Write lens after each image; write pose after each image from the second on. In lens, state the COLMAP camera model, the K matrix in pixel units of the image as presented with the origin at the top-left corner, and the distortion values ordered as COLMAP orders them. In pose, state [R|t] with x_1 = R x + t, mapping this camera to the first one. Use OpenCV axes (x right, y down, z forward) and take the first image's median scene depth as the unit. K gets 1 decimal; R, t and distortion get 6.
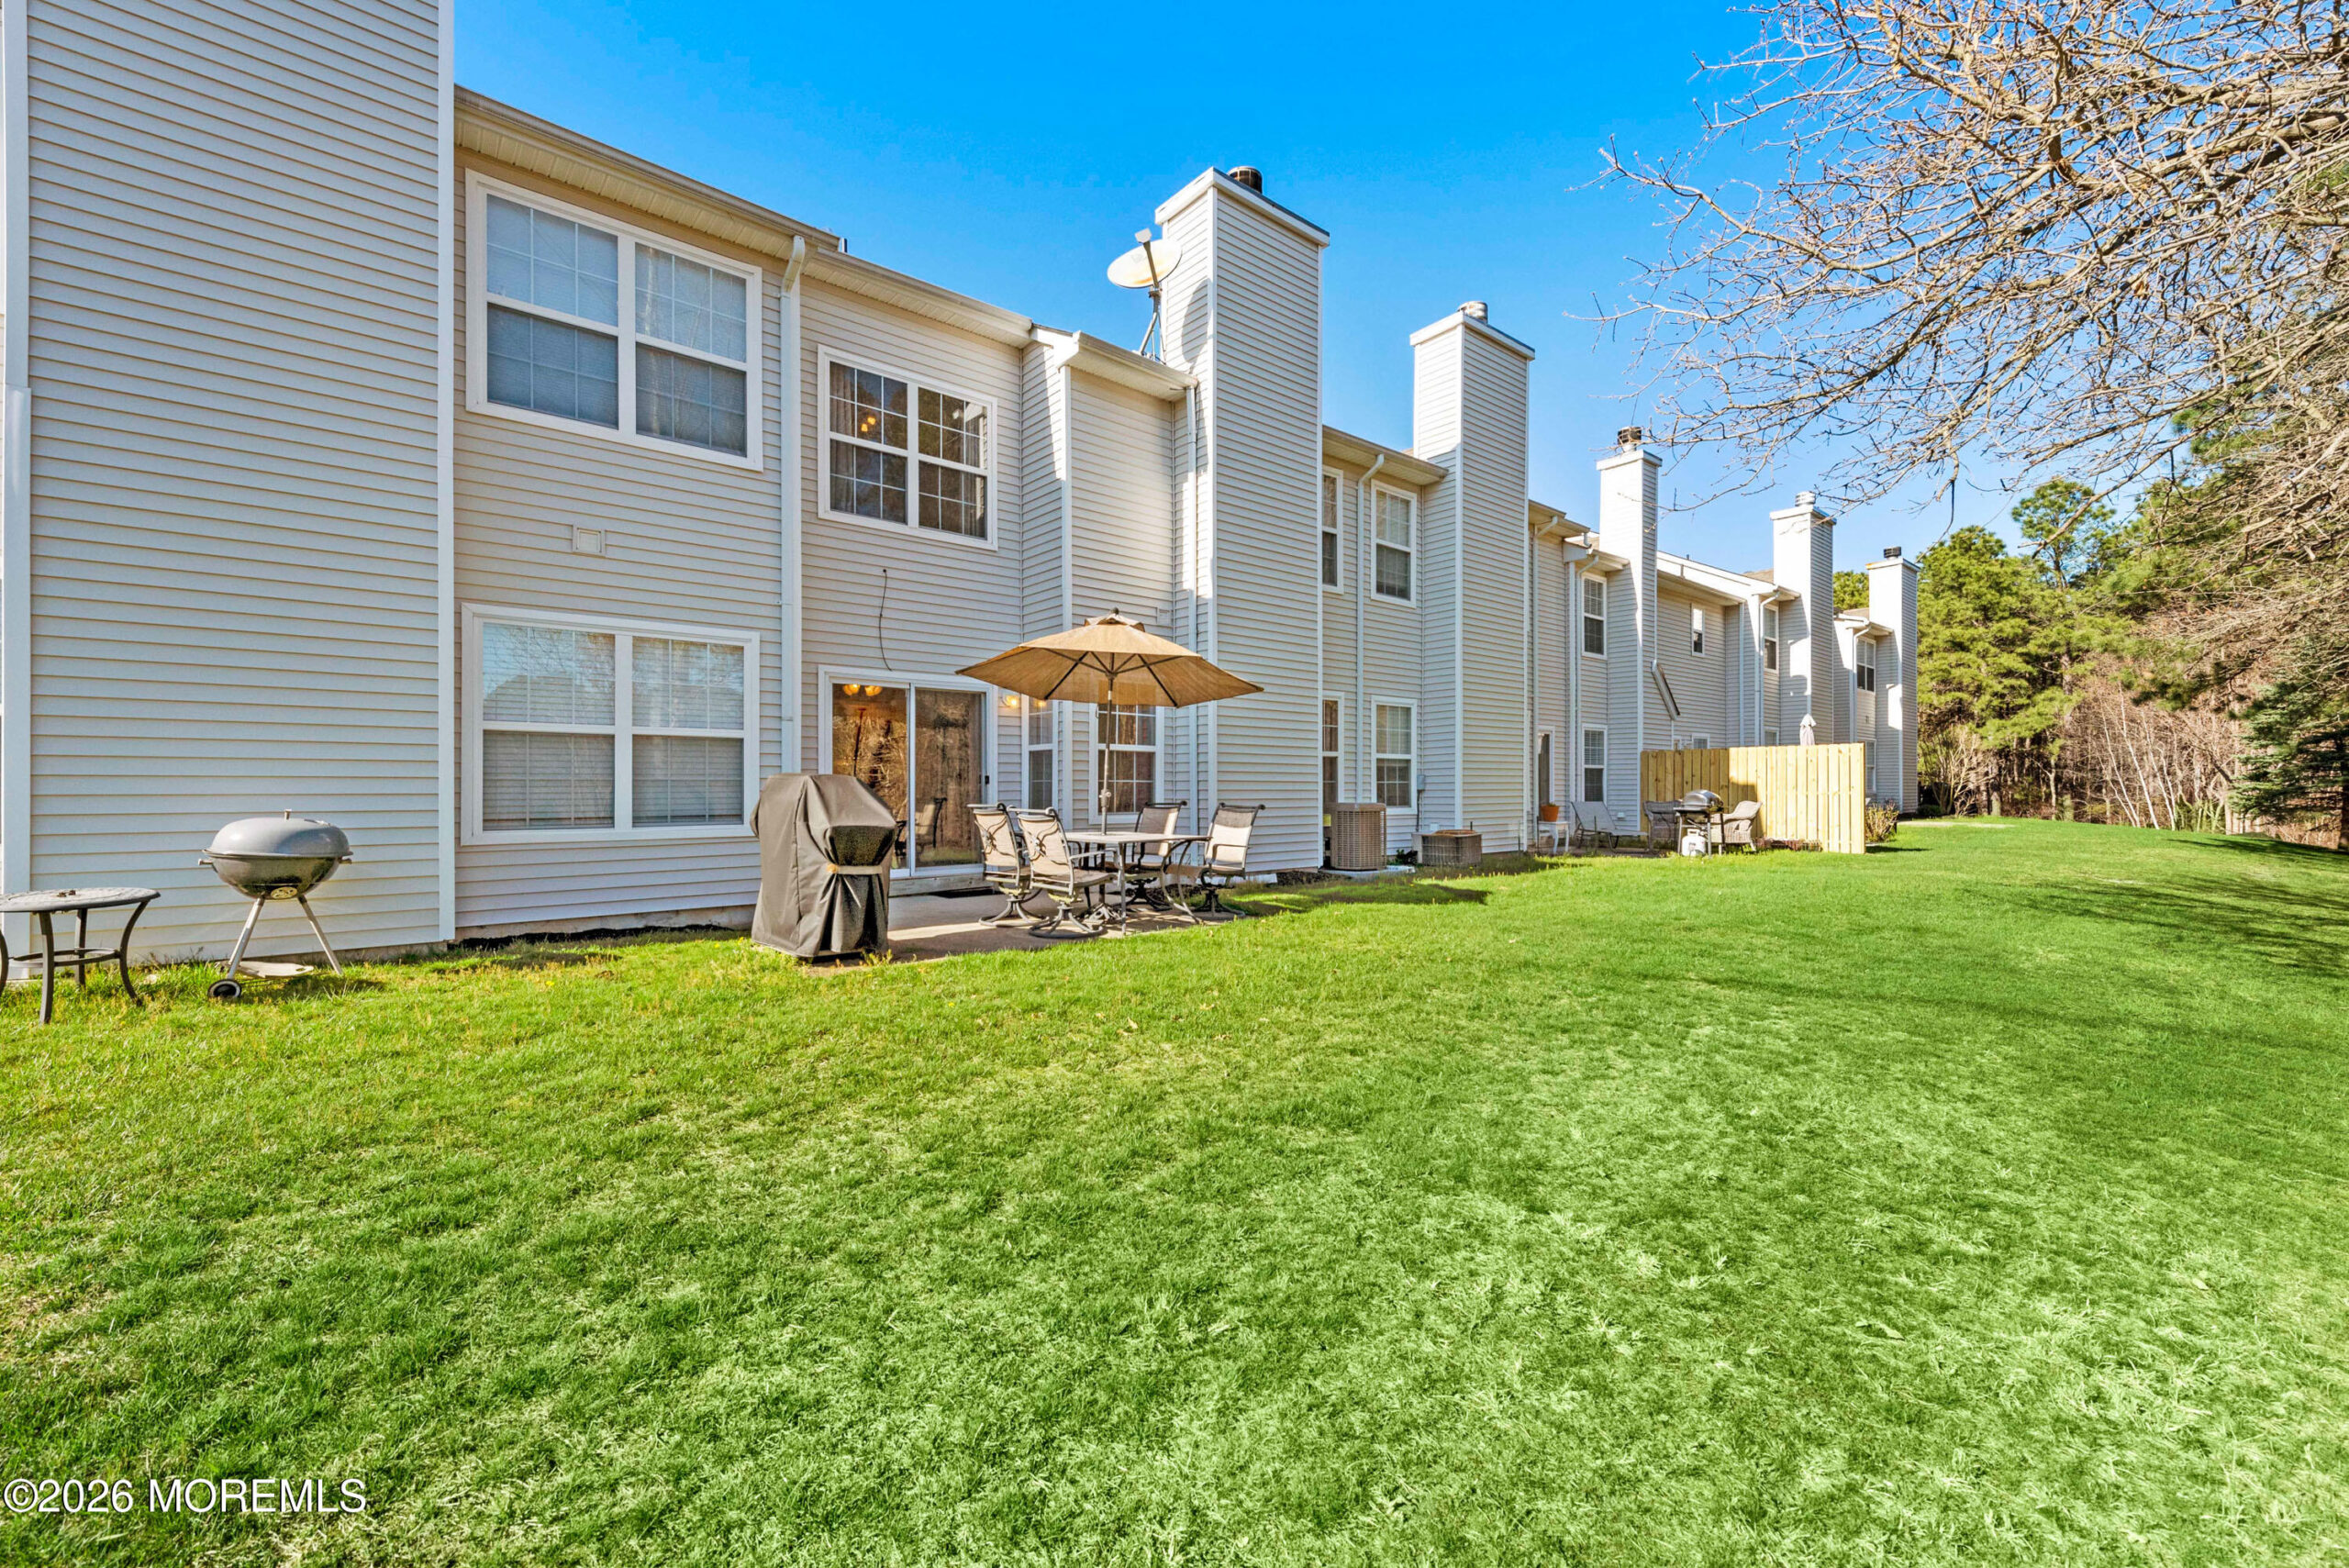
lens RADIAL K [[944.1, 0, 1174.5], [0, 944.1, 784.0], [0, 0, 1]] dist [-0.000586, -0.000381]
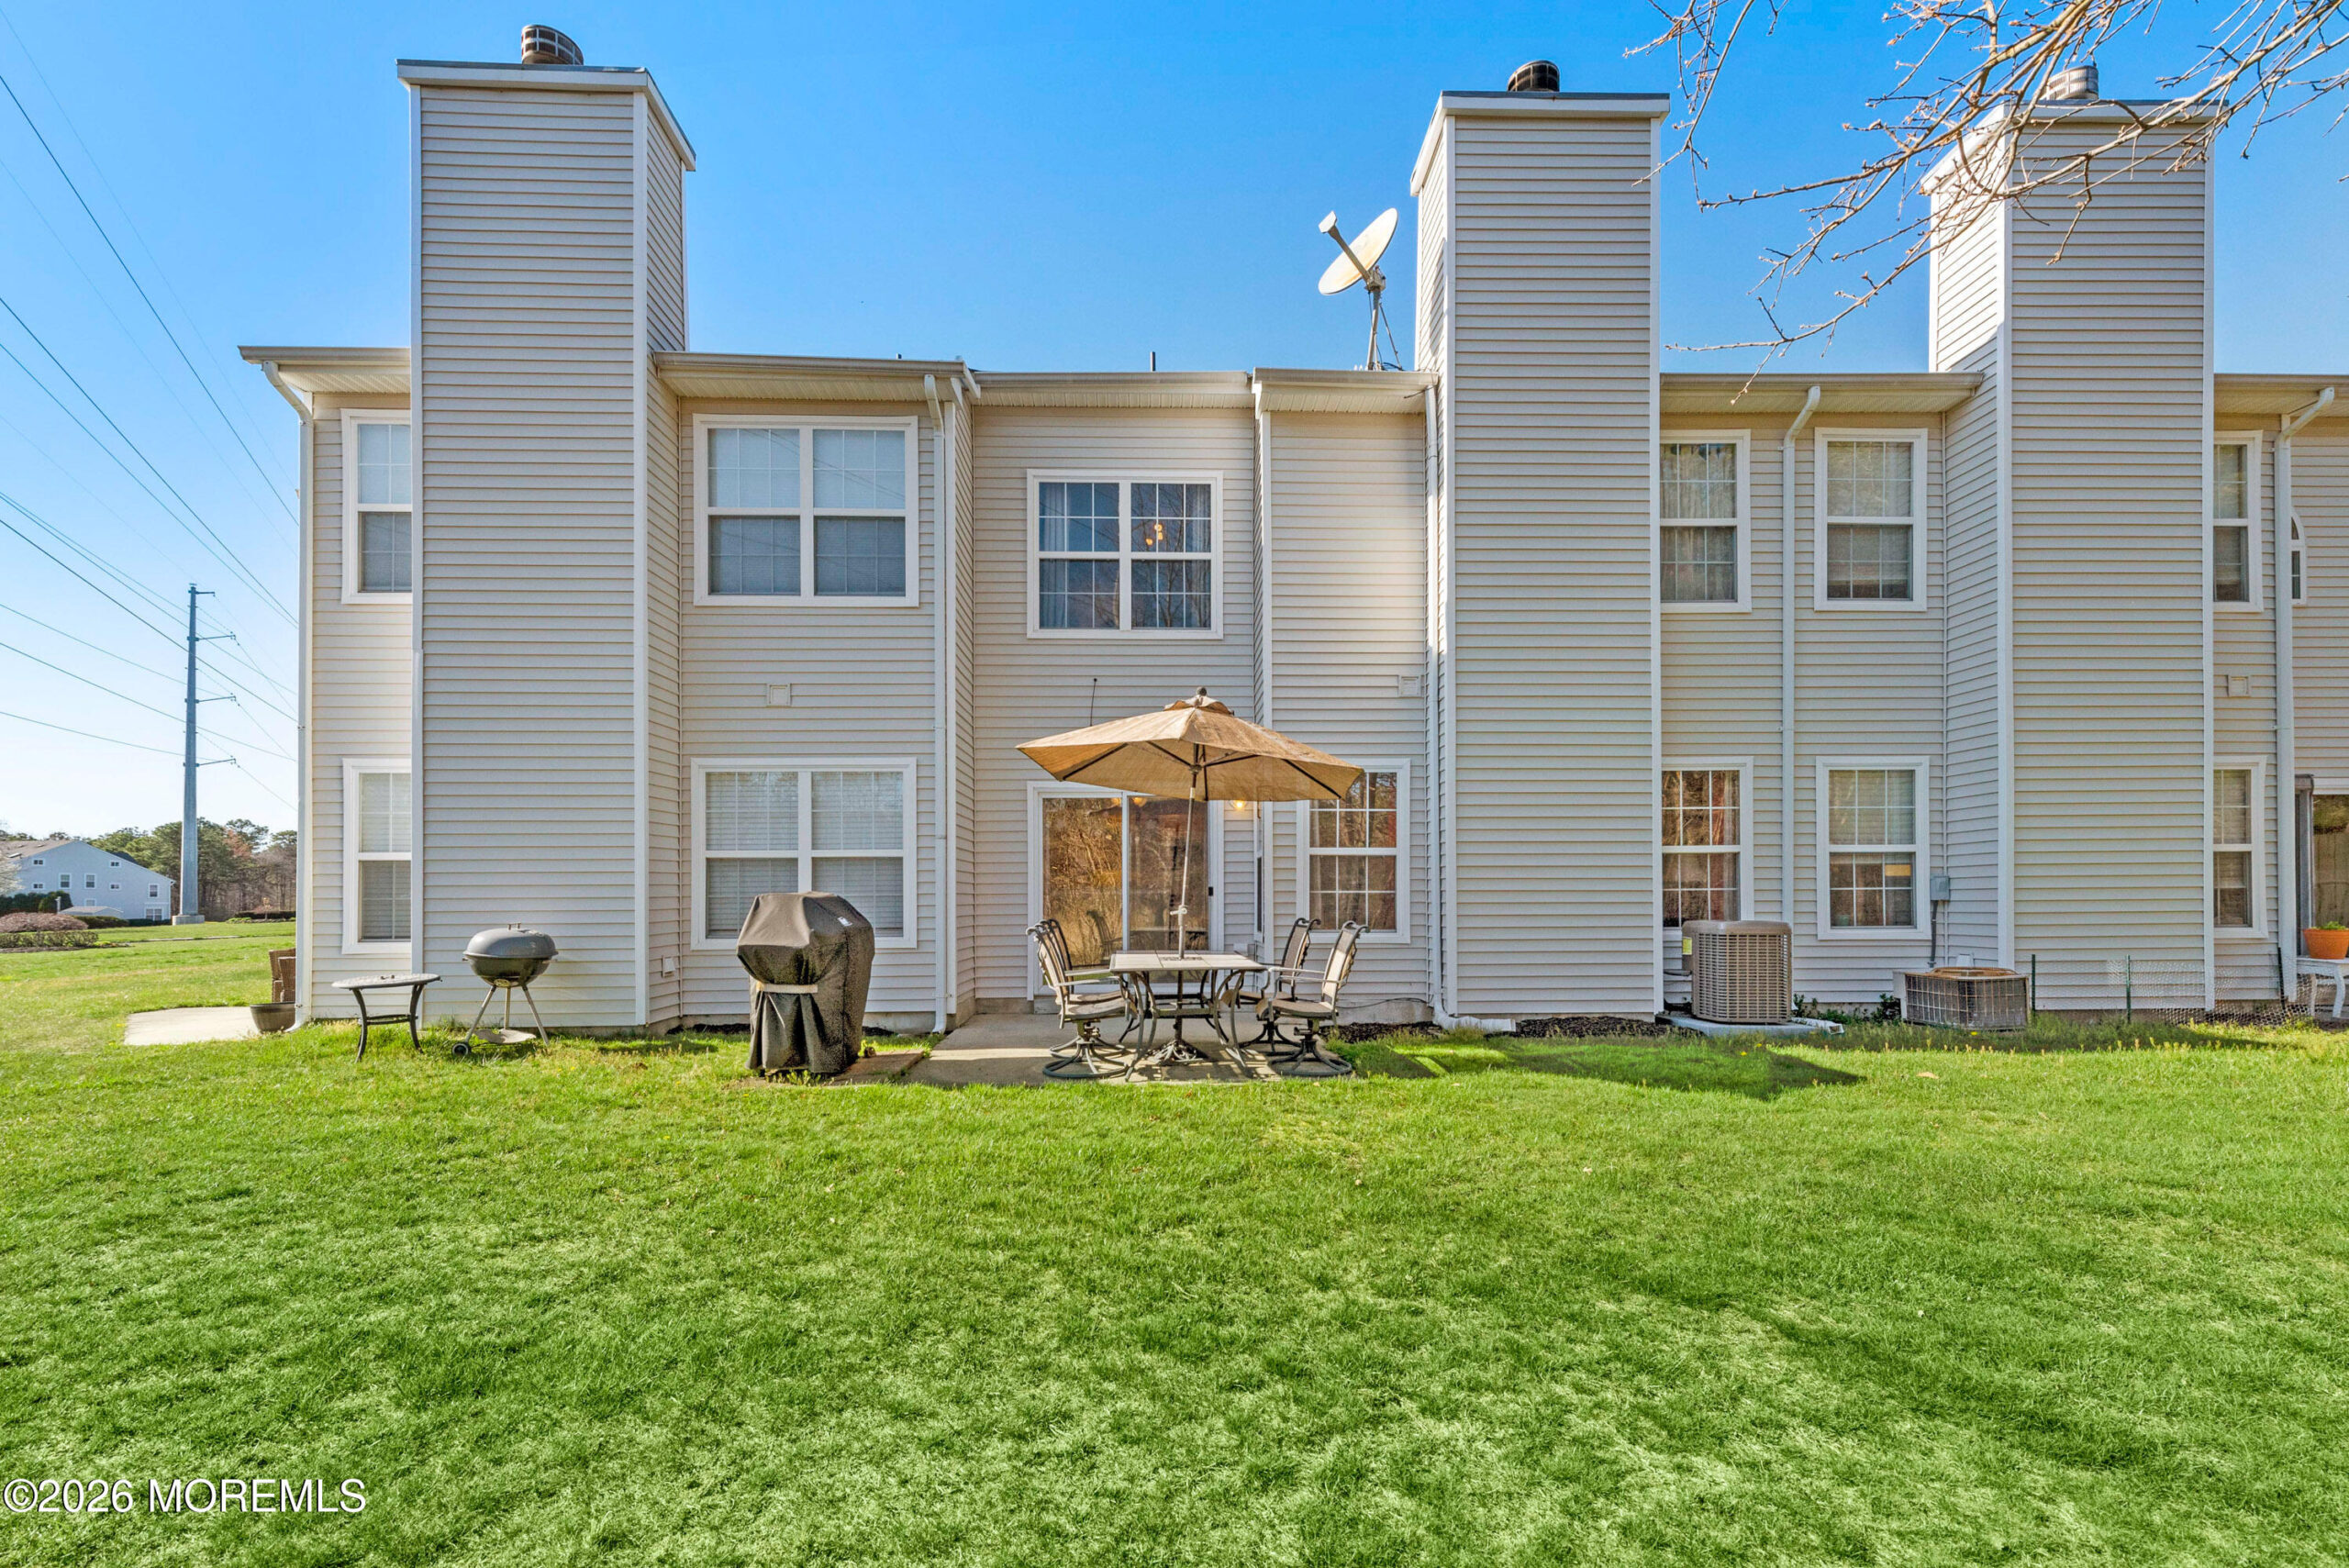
lens RADIAL K [[960.5, 0, 1174.4], [0, 960.5, 884.1], [0, 0, 1]] dist [0.002410, -0.000242]
pose [[0.781155, -0.009286, -0.624268, 0.354633], [0.007766, 0.999957, -0.005158, -0.007128], [0.624289, -0.000819, 0.781193, 0.254523]]
